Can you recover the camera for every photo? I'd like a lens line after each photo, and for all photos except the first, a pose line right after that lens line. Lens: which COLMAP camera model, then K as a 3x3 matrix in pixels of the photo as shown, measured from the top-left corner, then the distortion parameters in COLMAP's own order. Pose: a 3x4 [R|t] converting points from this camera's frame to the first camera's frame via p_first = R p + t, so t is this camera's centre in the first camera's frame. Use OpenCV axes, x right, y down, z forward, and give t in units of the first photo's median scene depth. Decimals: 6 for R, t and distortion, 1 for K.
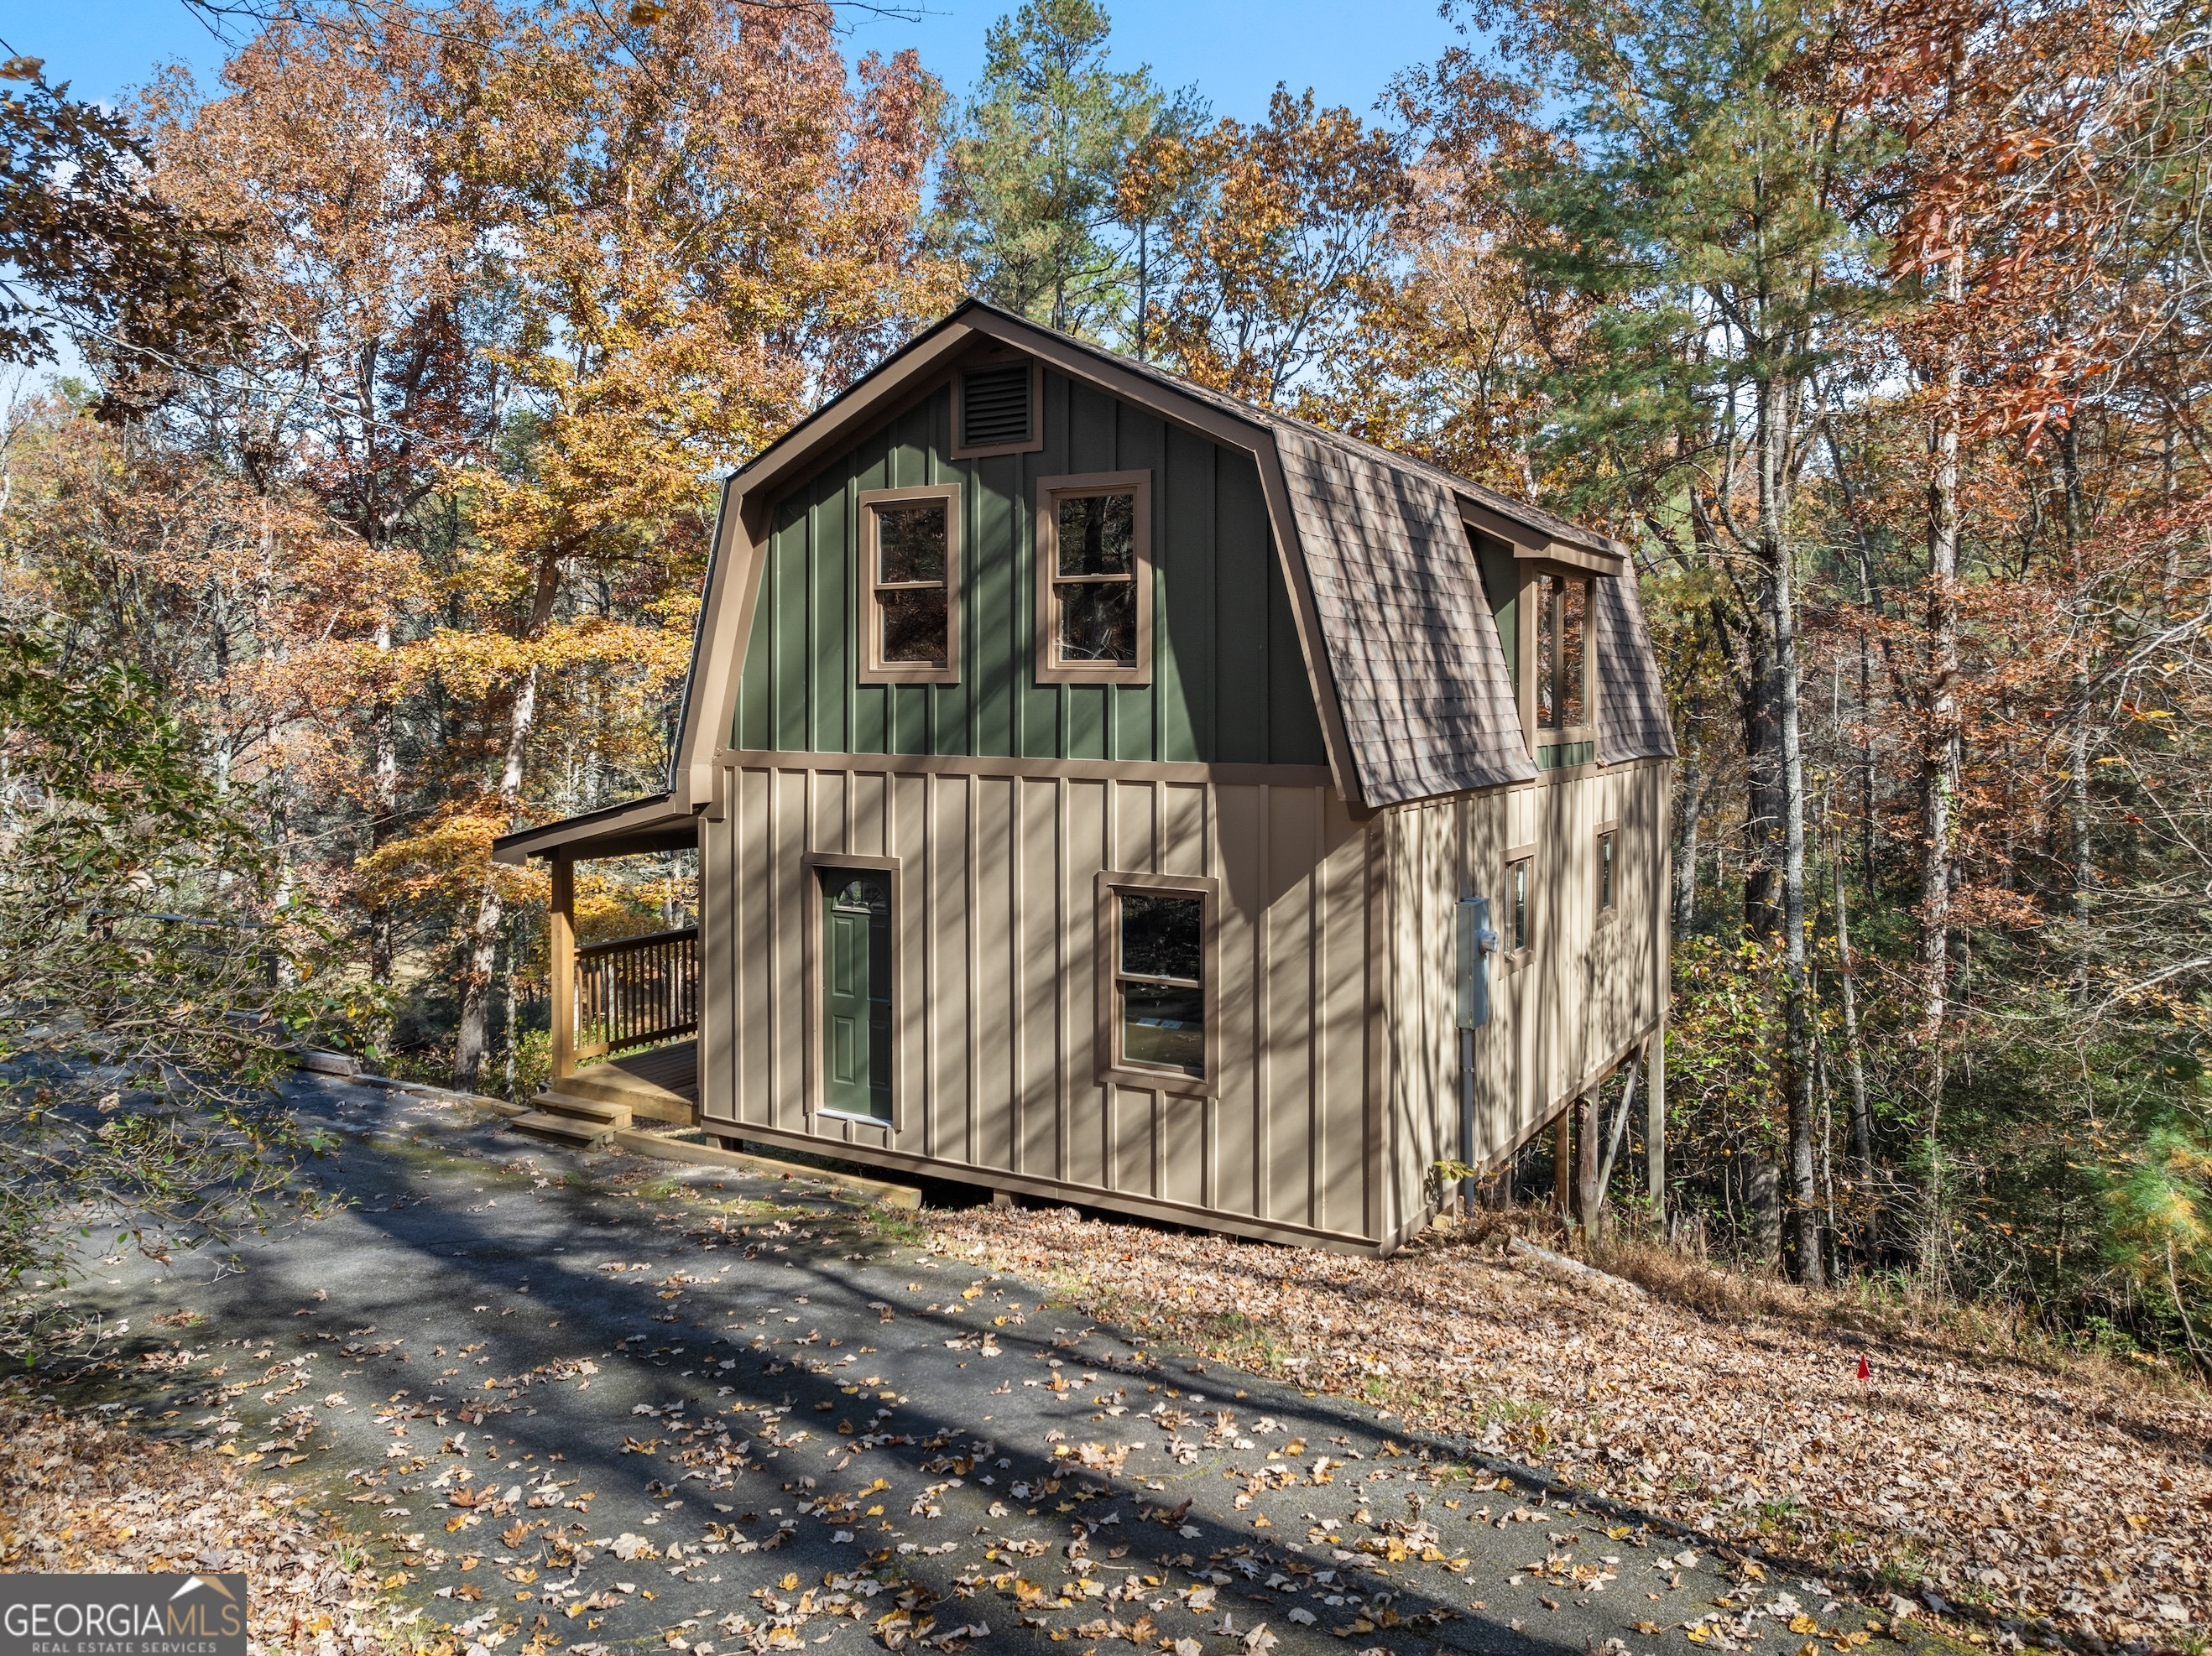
lens RADIAL K [[1555.3, 0, 1031.0], [0, 1555.3, 714.3], [0, 0, 1]] dist [-0.005600, -0.052299]
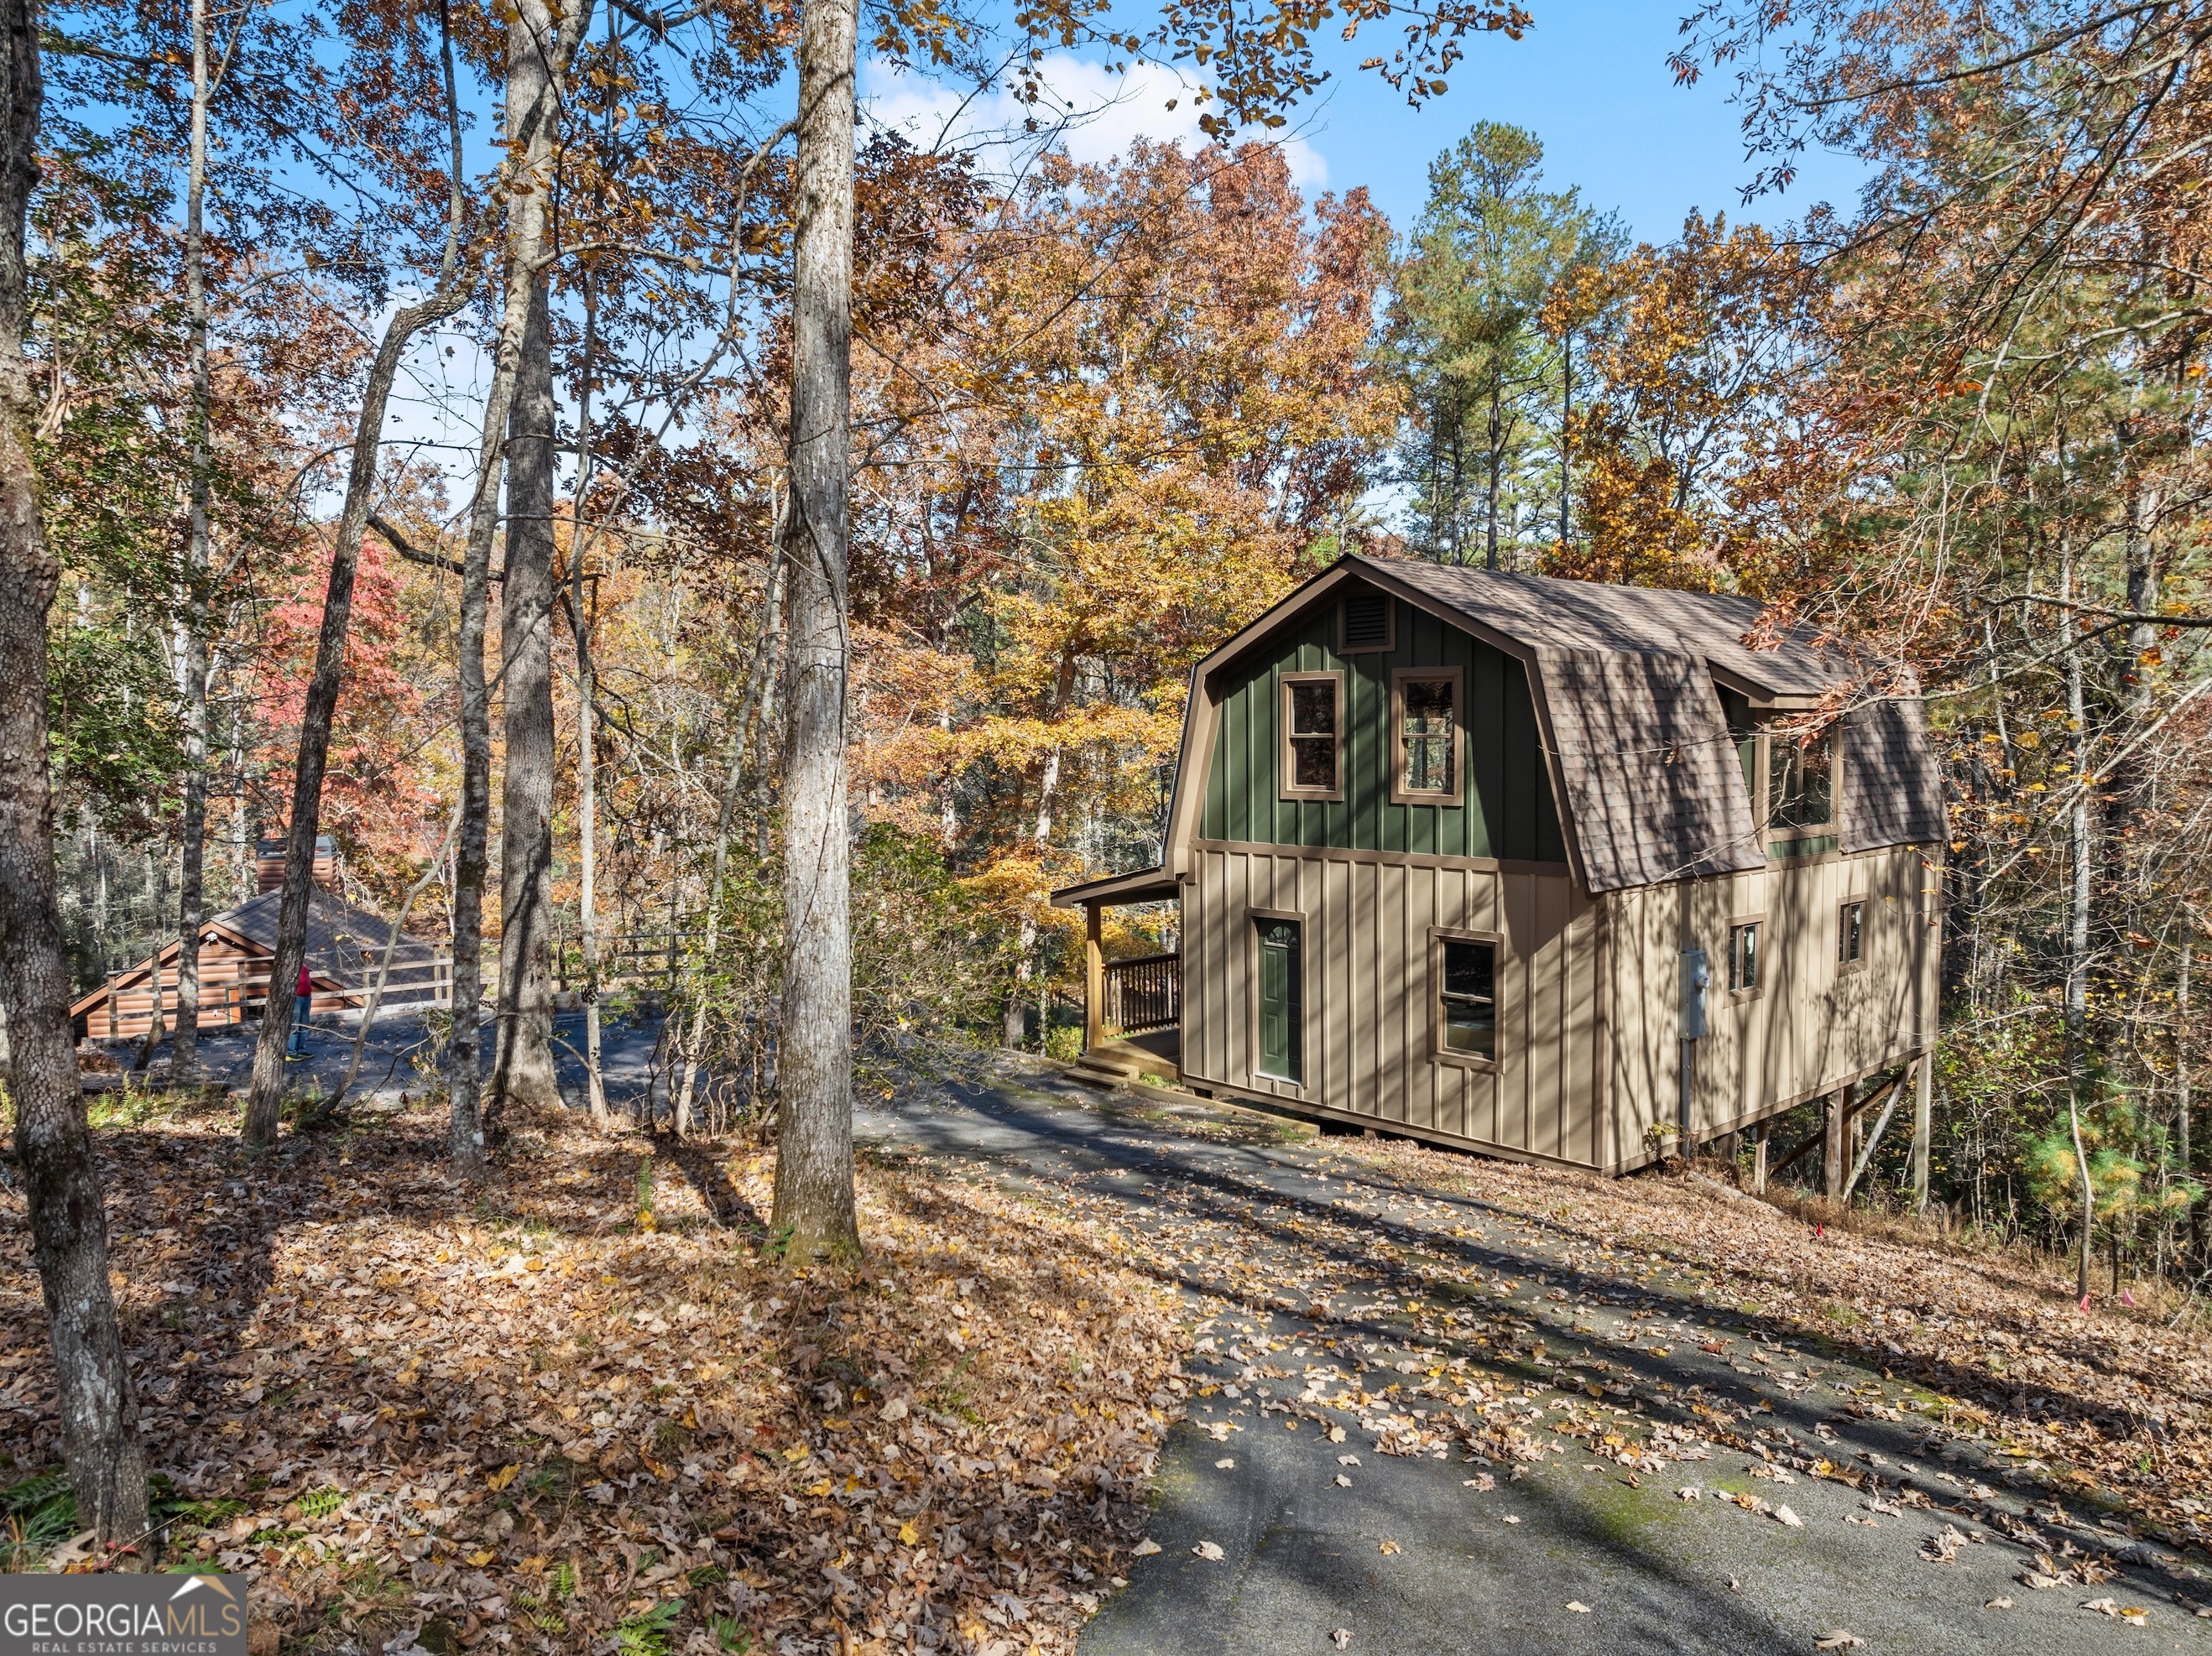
lens RADIAL K [[1555.3, 0, 1031.0], [0, 1555.3, 714.3], [0, 0, 1]] dist [-0.005600, -0.052299]
pose [[0.951131, -0.012688, -0.308527, 0.138216], [0.008083, 0.999836, -0.016200, -0.084408], [0.308682, 0.012915, 0.951077, -0.573428]]
